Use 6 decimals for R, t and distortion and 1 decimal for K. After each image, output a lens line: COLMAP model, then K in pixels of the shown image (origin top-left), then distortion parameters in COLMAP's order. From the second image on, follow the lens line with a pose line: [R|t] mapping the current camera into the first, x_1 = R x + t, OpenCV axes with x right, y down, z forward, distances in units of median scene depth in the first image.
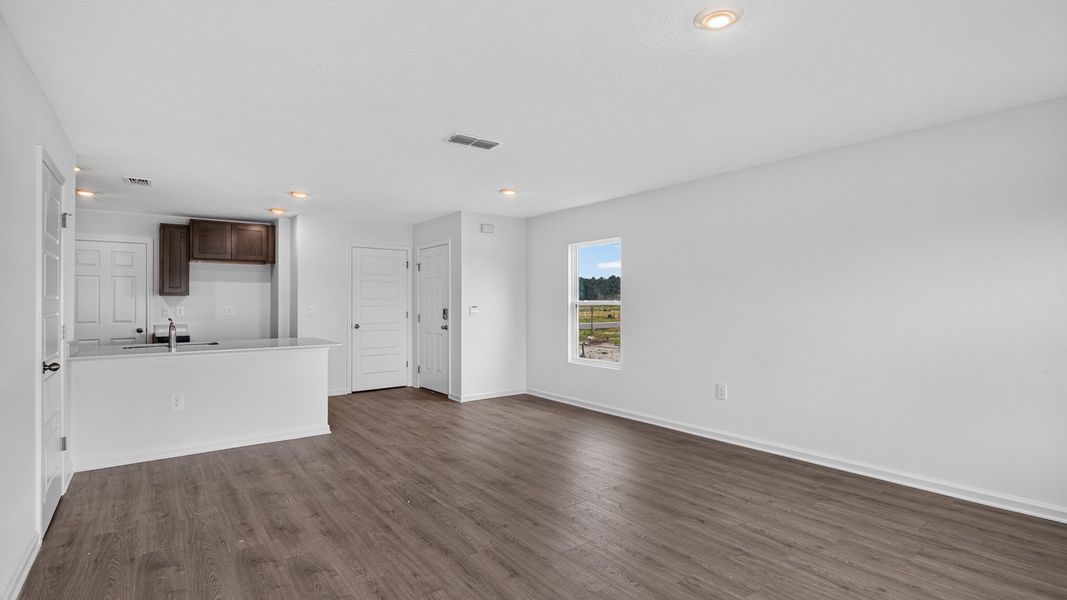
lens RADIAL K [[497.8, 0, 548.5], [0, 497.8, 299.8], [0, 0, 1]] dist [-0.005836, -0.000425]
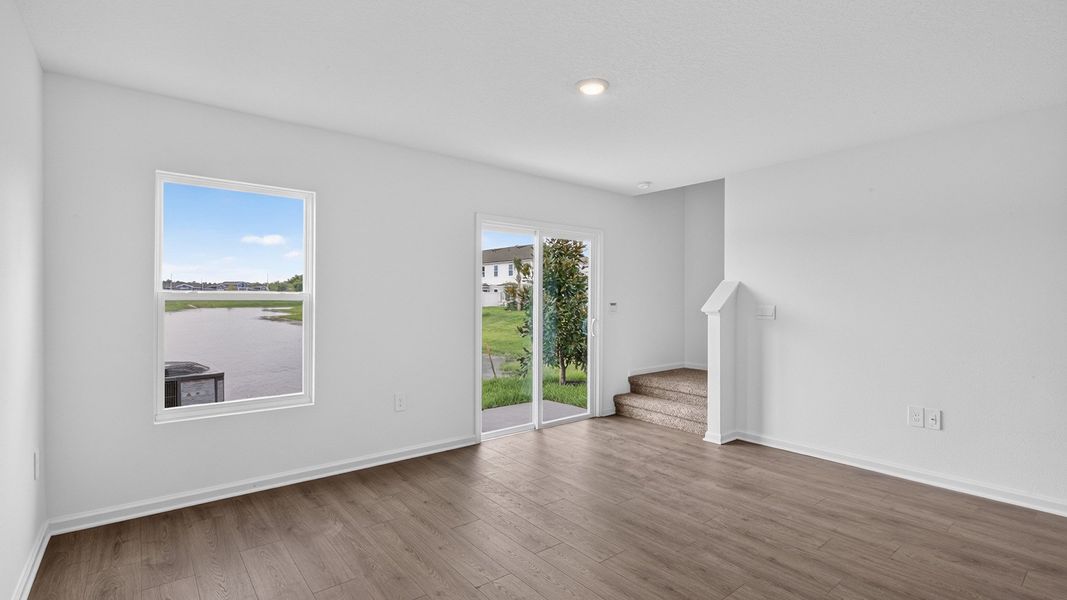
lens RADIAL K [[486.1, 0, 539.6], [0, 486.1, 298.5], [0, 0, 1]] dist [-0.005746, 0.000921]
pose [[-0.999859, -0.001608, -0.016735, 0.283397], [-0.001565, 0.999995, -0.002569, 0.004904], [0.016739, -0.002542, -0.999857, 1.303574]]
